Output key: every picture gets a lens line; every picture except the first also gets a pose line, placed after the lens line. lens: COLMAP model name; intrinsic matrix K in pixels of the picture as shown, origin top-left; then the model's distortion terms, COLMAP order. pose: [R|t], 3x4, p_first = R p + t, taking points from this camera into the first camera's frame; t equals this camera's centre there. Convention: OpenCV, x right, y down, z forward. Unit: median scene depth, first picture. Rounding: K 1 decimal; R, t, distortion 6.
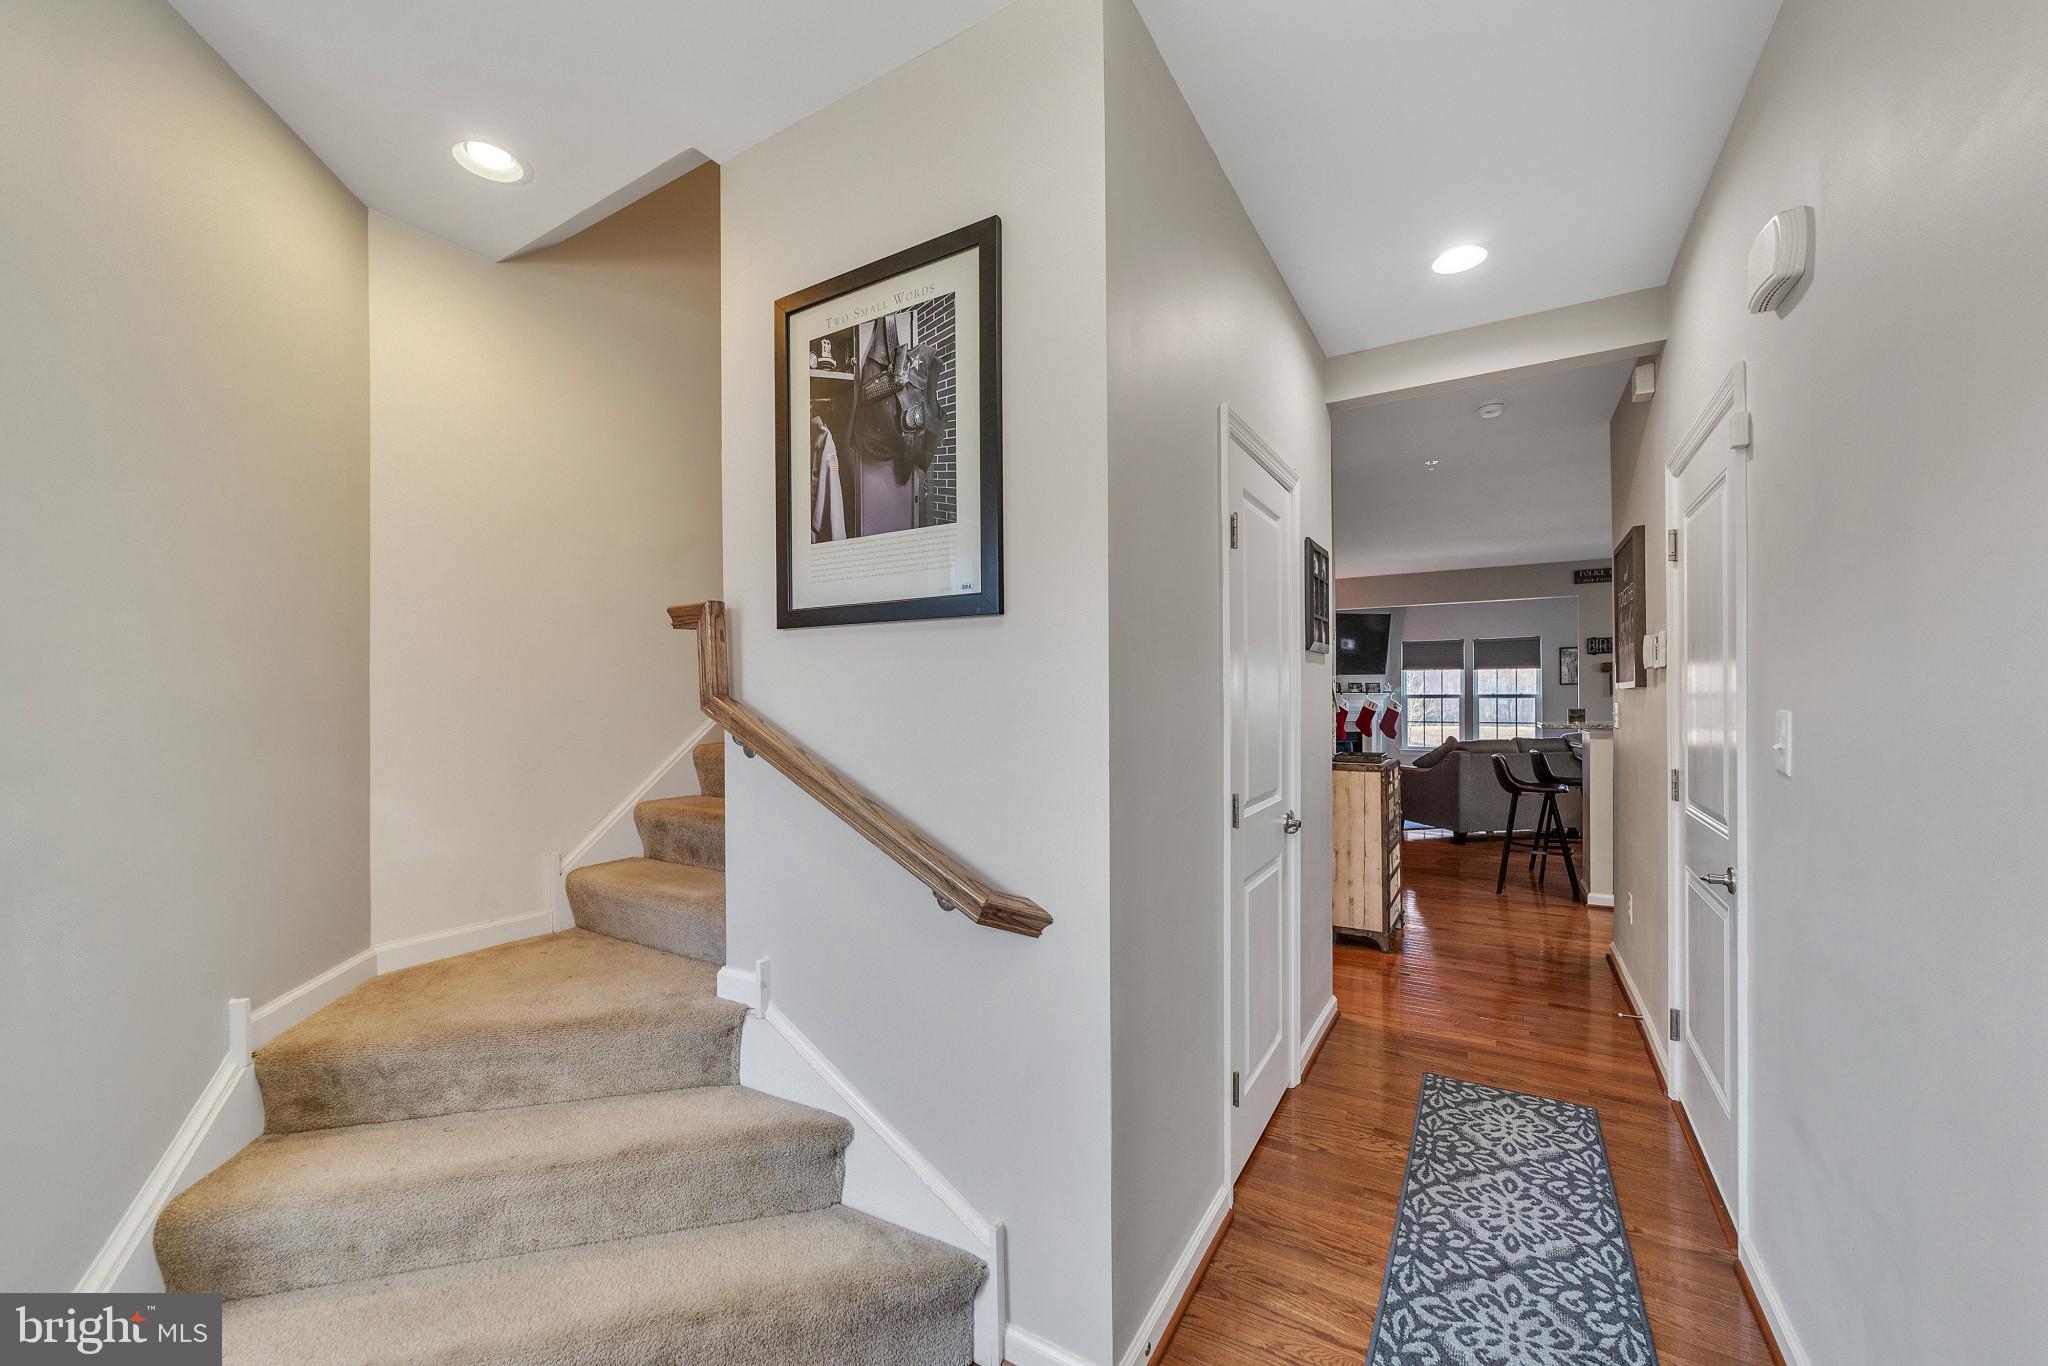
lens RADIAL K [[786.5, 0, 1032.7], [0, 786.5, 699.4], [0, 0, 1]] dist [-0.011329, 0.006279]
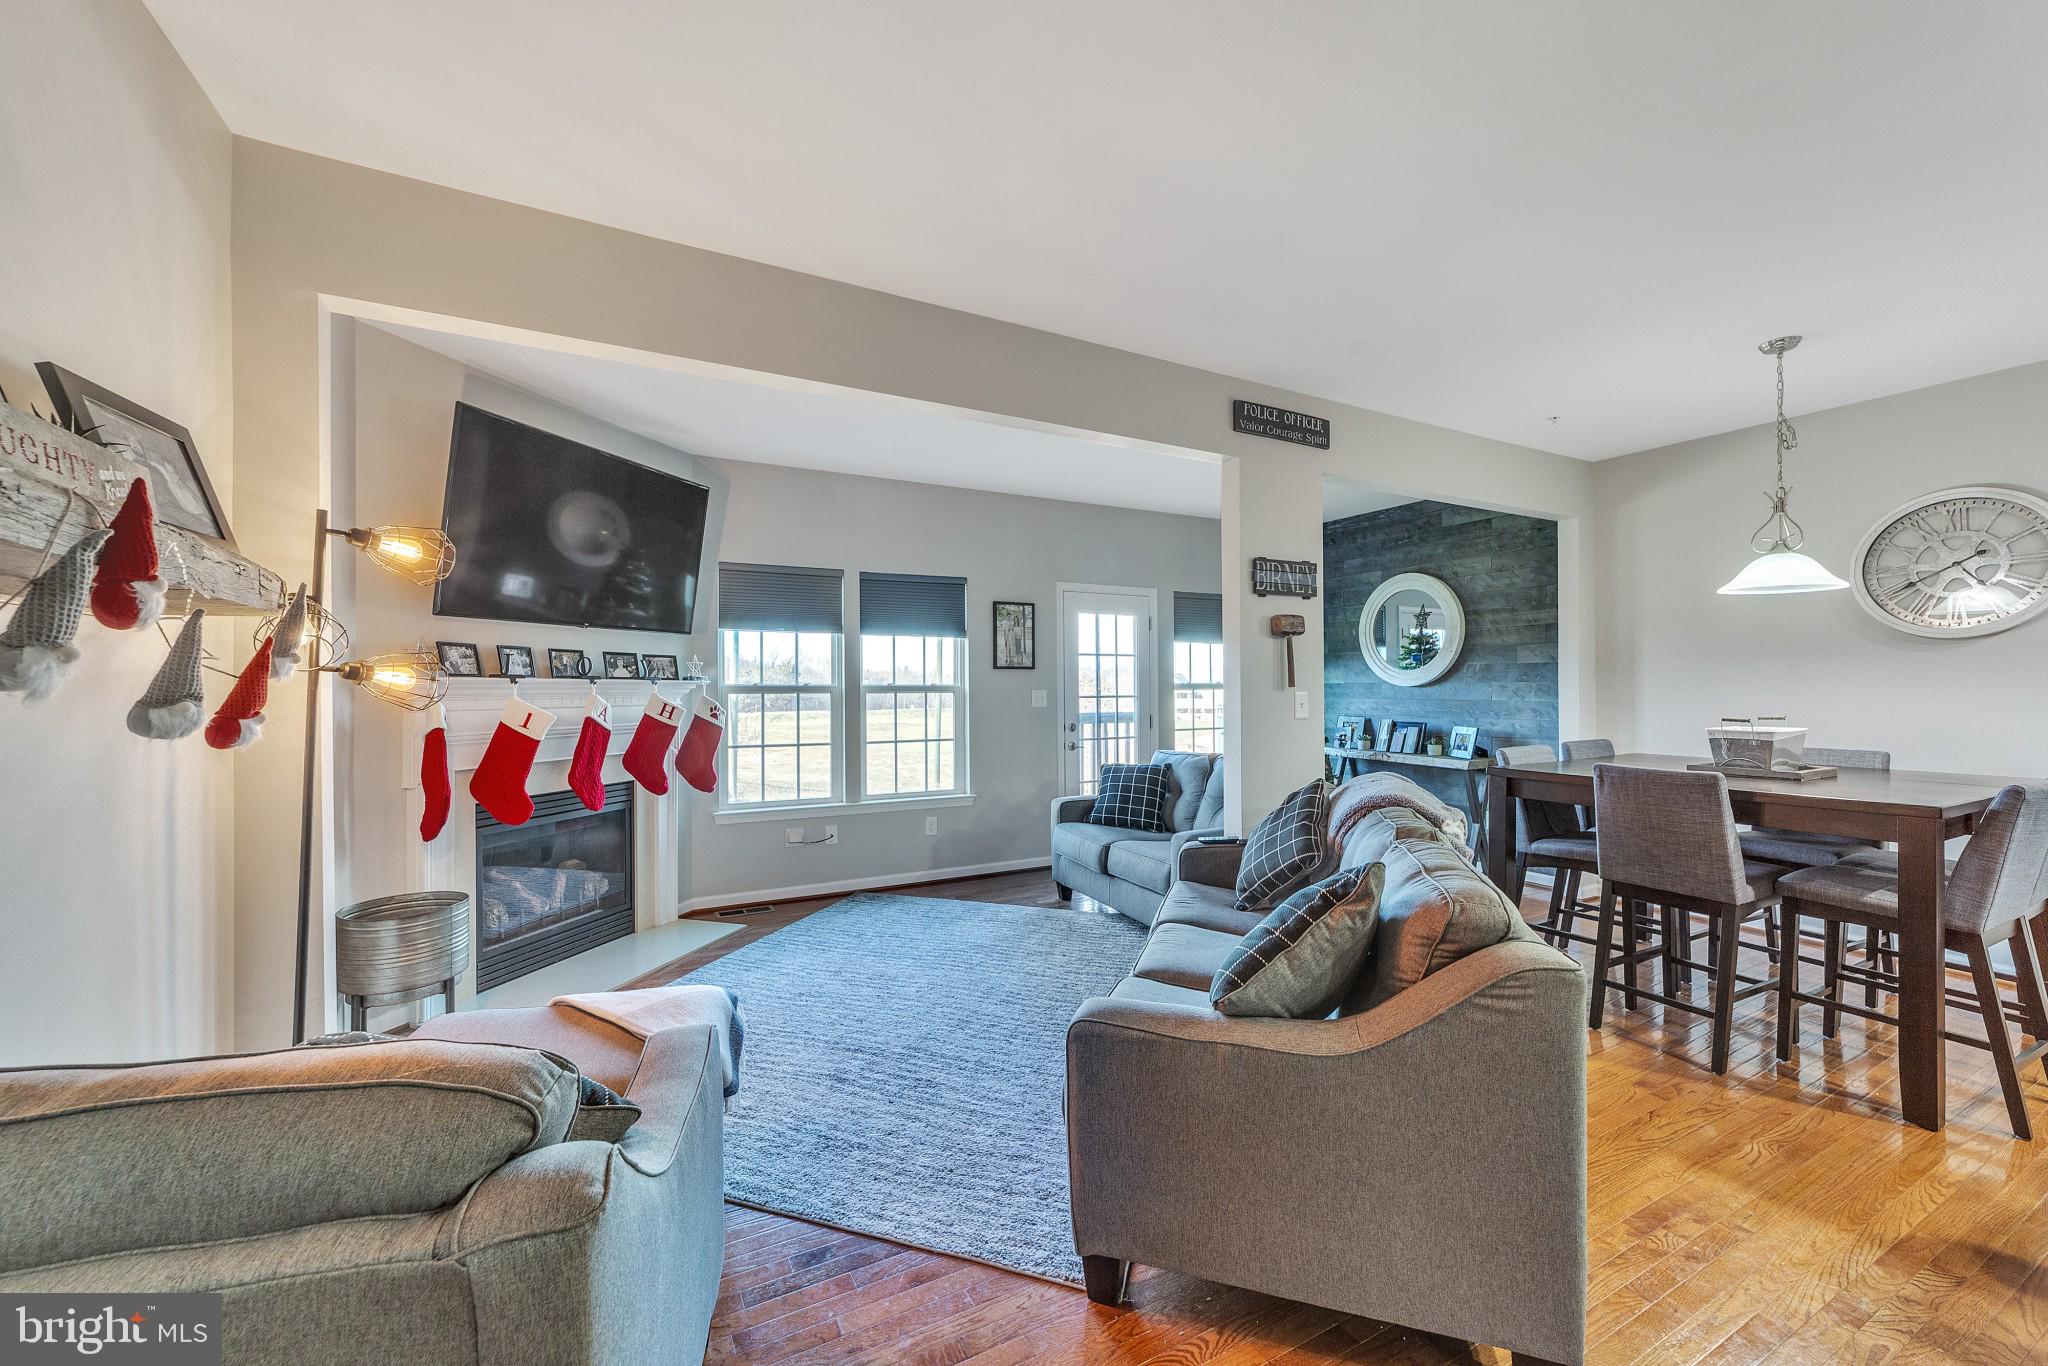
lens RADIAL K [[786.5, 0, 1027.6], [0, 786.5, 685.0], [0, 0, 1]] dist [-0.011329, 0.006279]
pose [[0.516483, 0.004585, 0.856285, 0.193667], [0.001932, 0.999977, -0.006519, -0.002708], [-0.856295, 0.005021, 0.516463, 0.650631]]
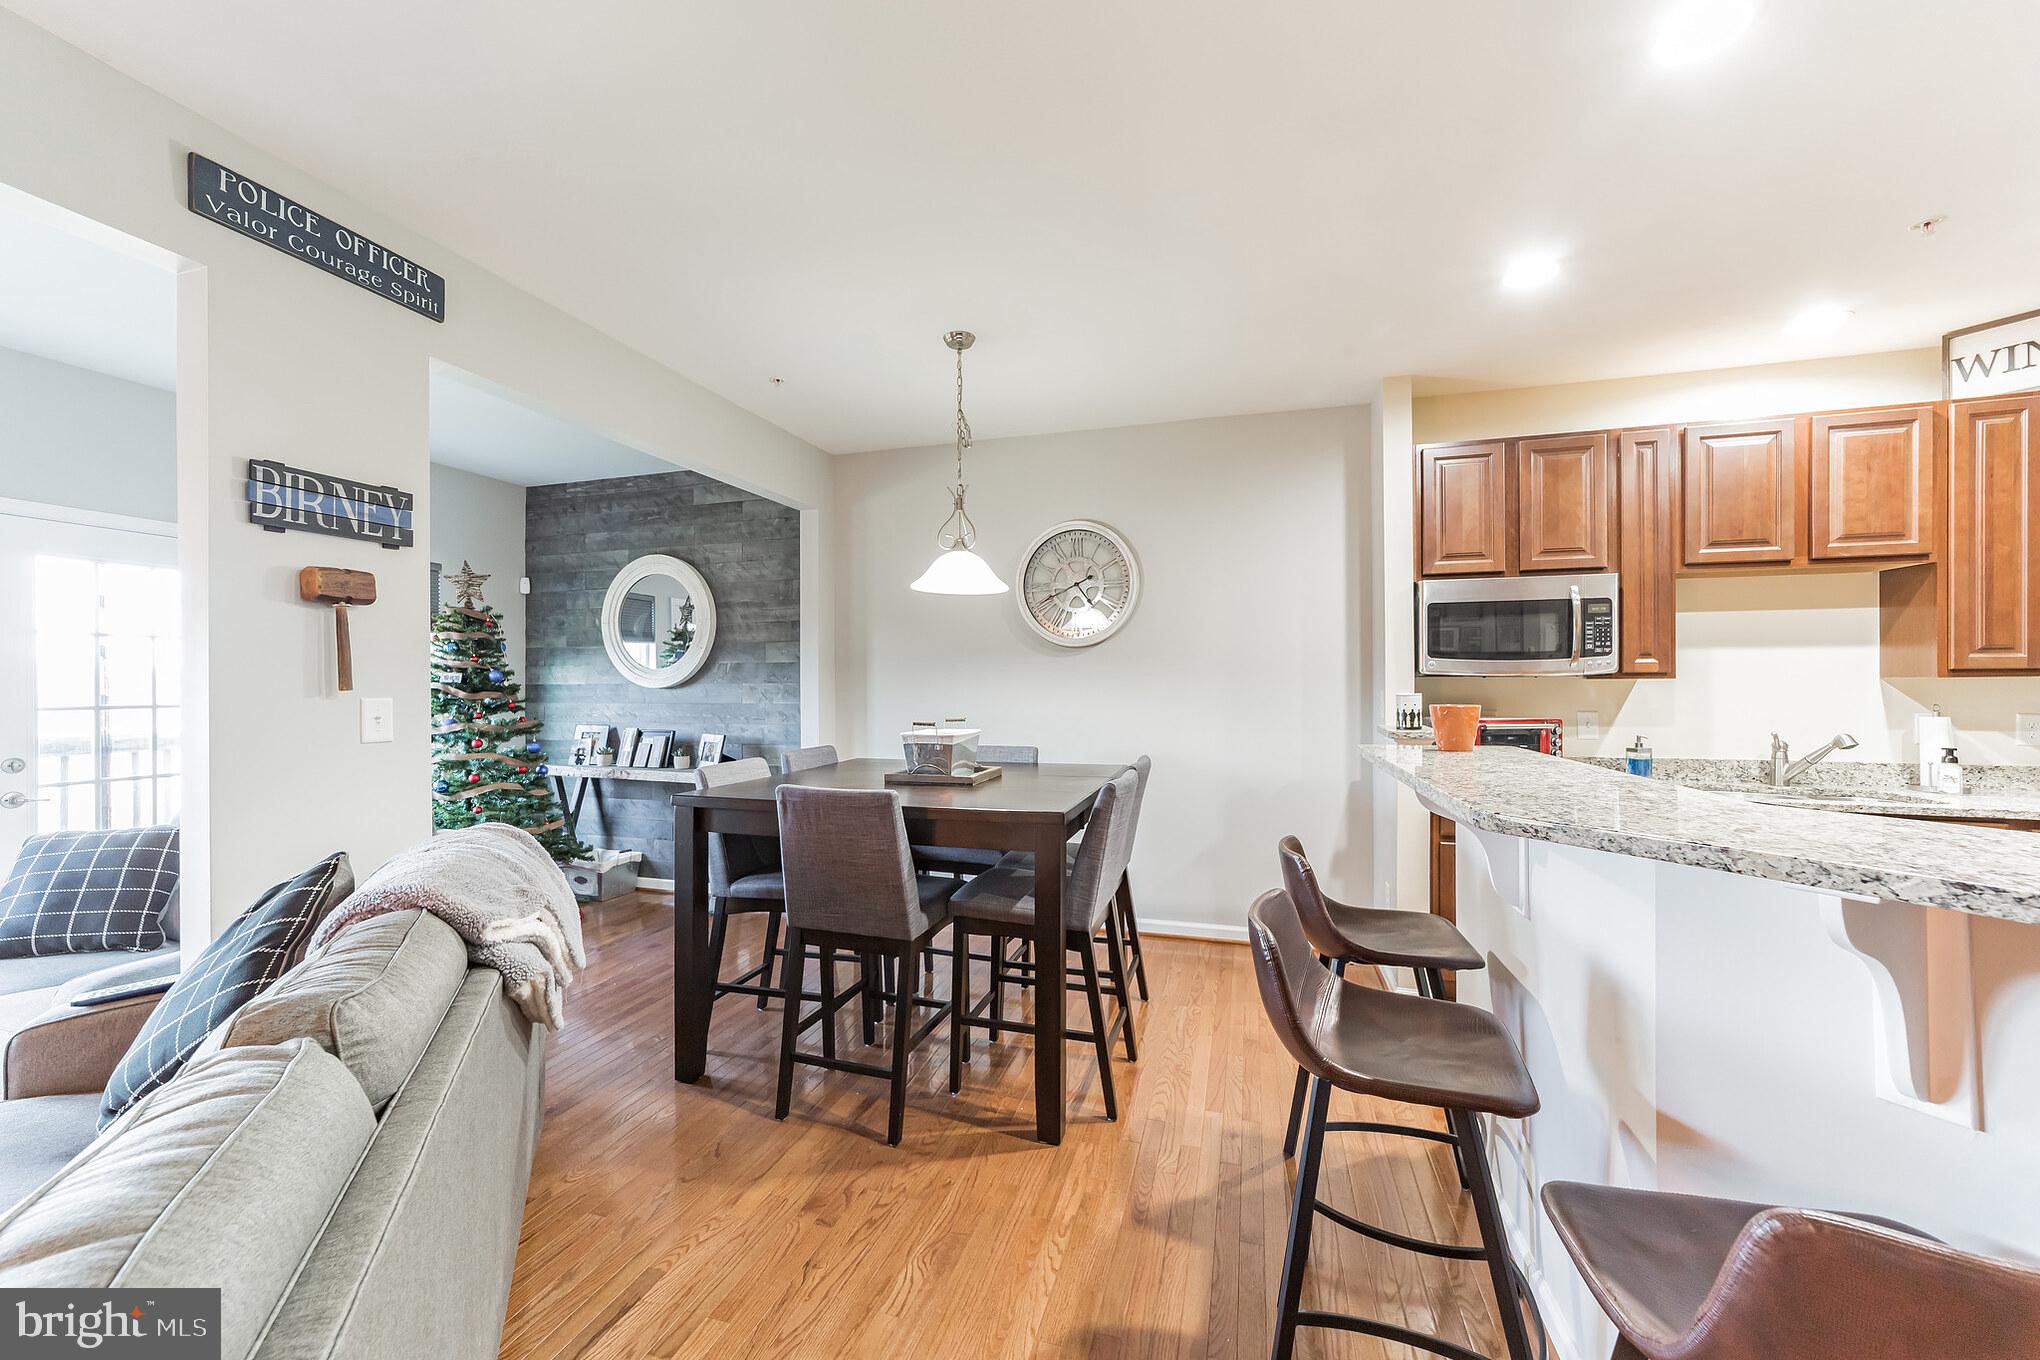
lens RADIAL K [[783.4, 0, 1008.6], [0, 783.4, 681.8], [0, 0, 1]] dist [-0.011329, 0.006279]
pose [[-0.234256, 0.009633, 0.972127, 0.306807], [0.007184, 0.999941, -0.008178, -0.003280], [-0.972148, 0.005068, -0.234312, 0.610432]]
